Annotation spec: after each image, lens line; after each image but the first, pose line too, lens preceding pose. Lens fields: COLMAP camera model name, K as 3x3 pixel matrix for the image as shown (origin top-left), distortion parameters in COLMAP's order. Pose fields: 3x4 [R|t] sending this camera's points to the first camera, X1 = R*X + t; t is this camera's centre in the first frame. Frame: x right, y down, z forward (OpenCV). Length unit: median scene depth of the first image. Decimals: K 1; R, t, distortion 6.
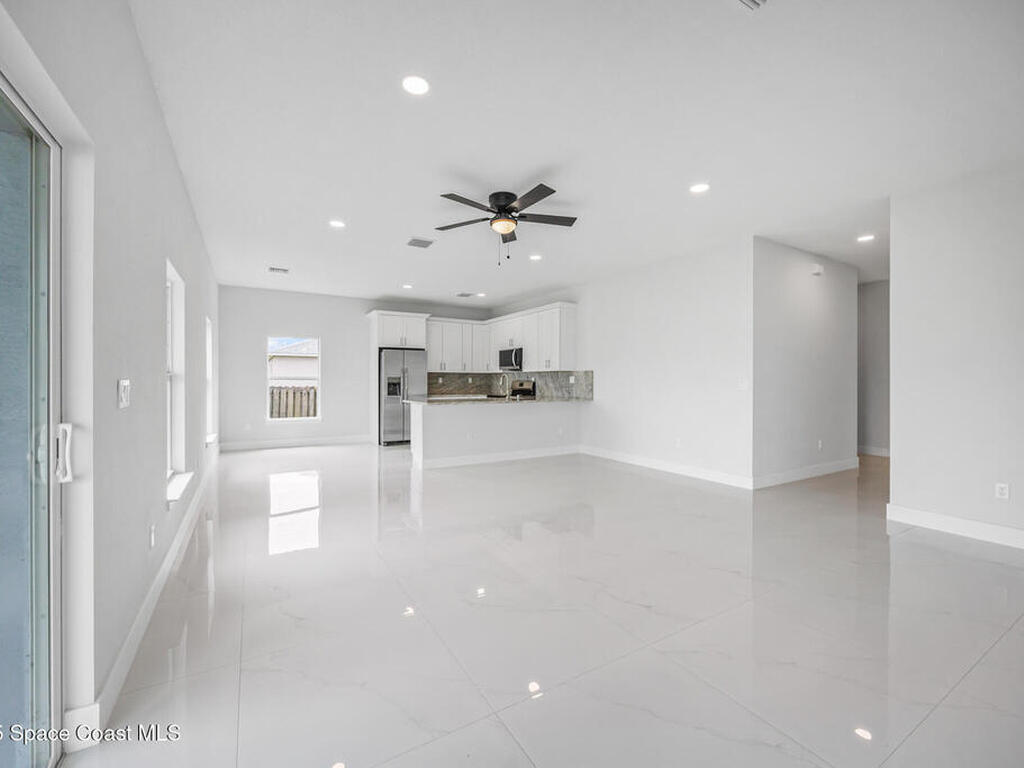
lens RADIAL K [[440.4, 0, 514.2], [0, 440.4, 389.1], [0, 0, 1]] dist [0.001535, -0.000005]
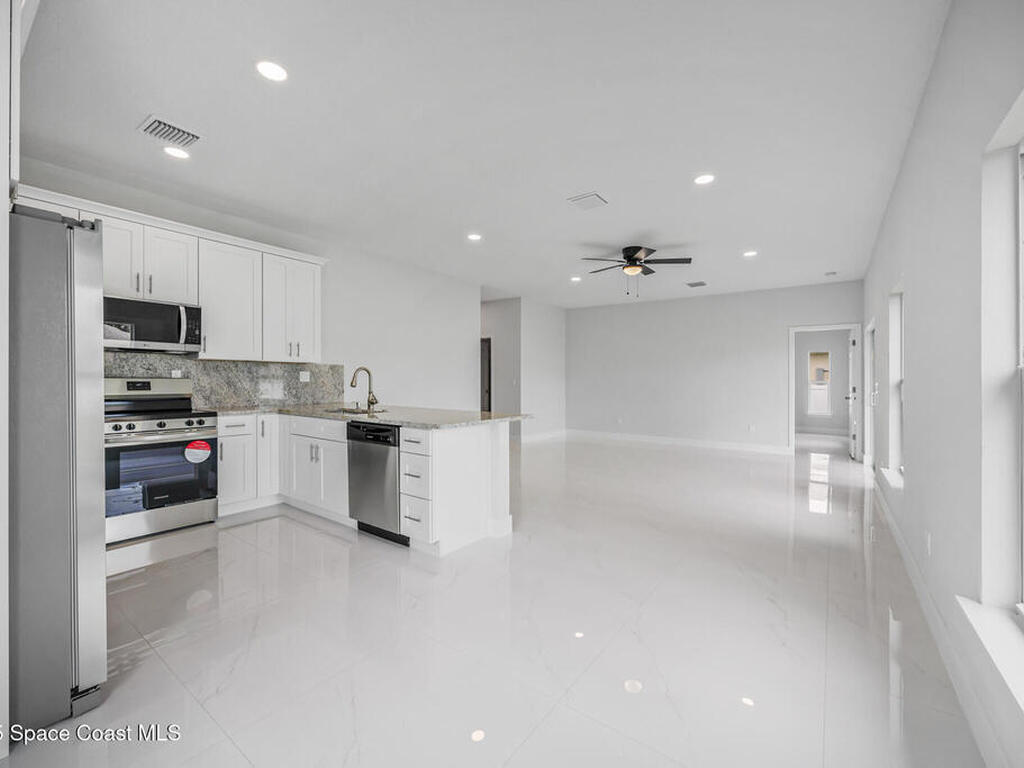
lens RADIAL K [[440.4, 0, 513.6], [0, 440.4, 386.7], [0, 0, 1]] dist [0.001535, -0.000005]
pose [[-0.380640, -0.016115, 0.924583, -0.524273], [0.008324, 0.999748, 0.020852, -0.015507], [-0.924686, 0.015633, -0.380410, 0.850787]]
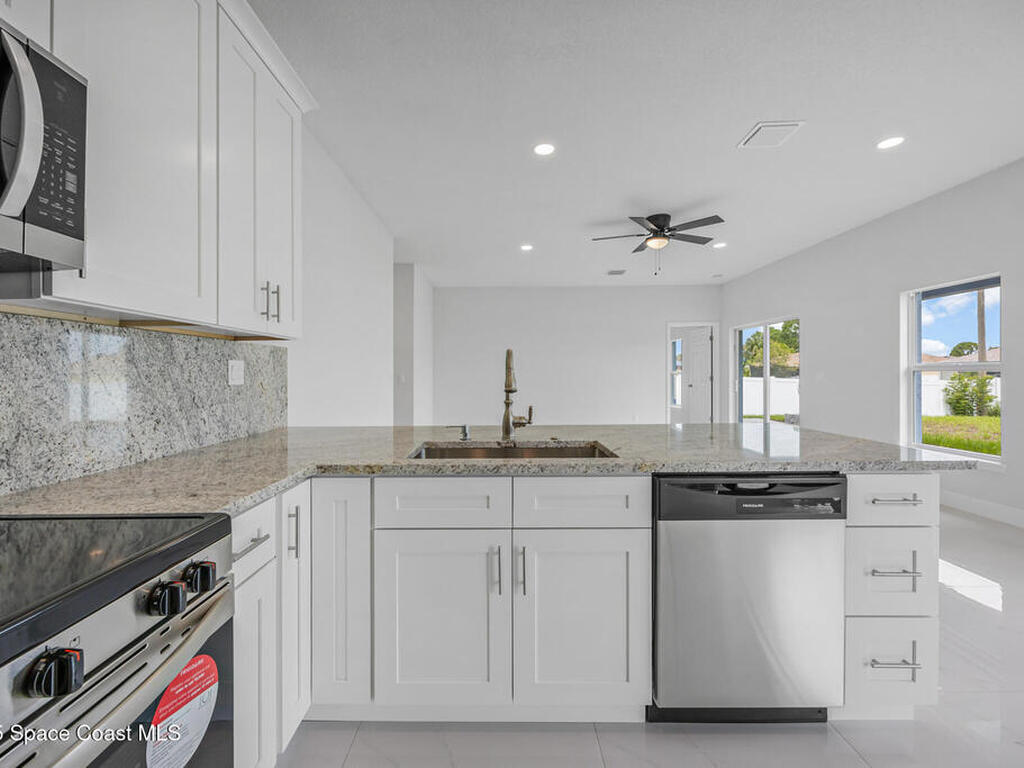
lens RADIAL K [[440.4, 0, 496.7], [0, 440.4, 375.3], [0, 0, 1]] dist [0.001535, -0.000005]
pose [[-0.846169, 0.009681, 0.532827, -0.130097], [0.021169, 0.999656, 0.015456, -0.018172], [-0.532495, 0.024358, -0.846083, 1.010775]]
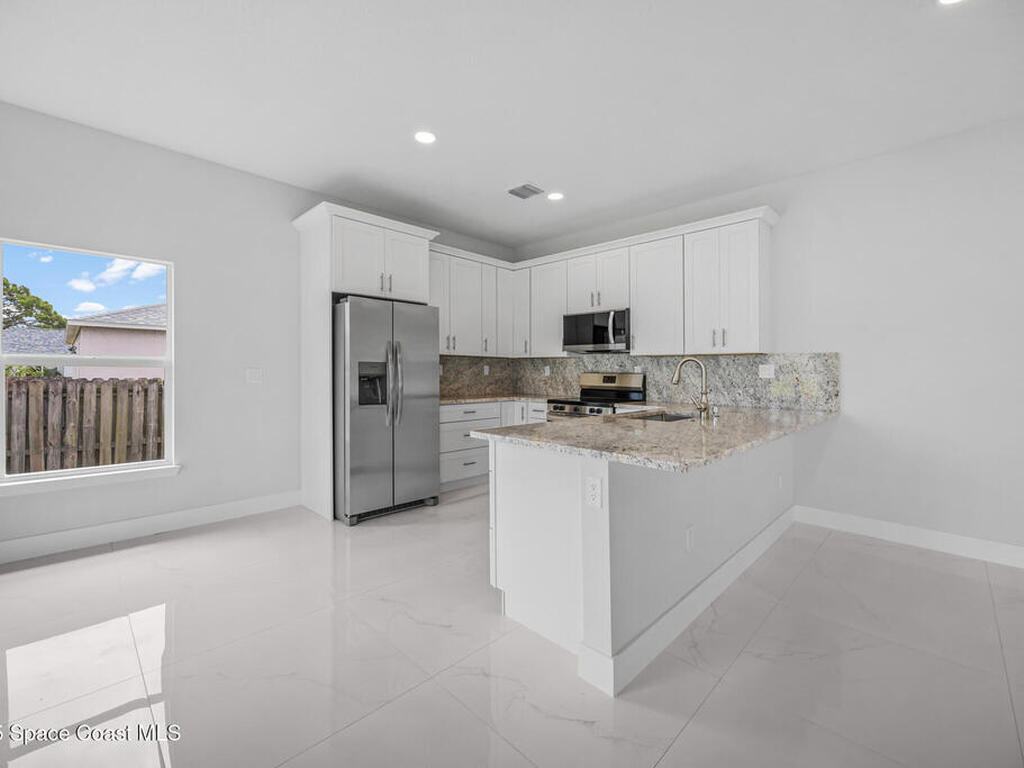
lens RADIAL K [[440.4, 0, 515.2], [0, 440.4, 385.0], [0, 0, 1]] dist [0.001535, -0.000005]
pose [[0.968287, -0.000959, 0.249840, -0.234562], [-0.002696, 0.999894, 0.014287, -0.010920], [-0.249827, -0.014508, 0.968182, 0.523280]]
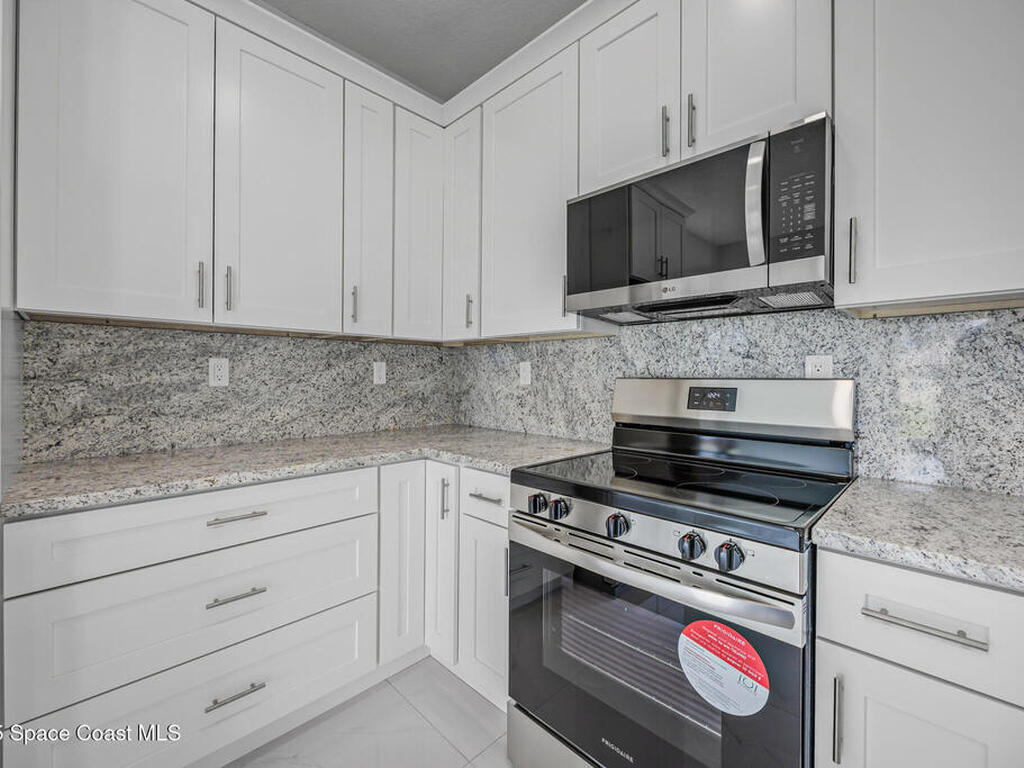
lens RADIAL K [[440.4, 0, 511.4], [0, 440.4, 377.7], [0, 0, 1]] dist [0.001535, -0.000005]
pose [[0.971251, 0.001339, 0.238055, -0.100862], [0.002132, 0.999895, -0.014321, -0.016120], [-0.238049, 0.014417, 0.971146, 0.877145]]
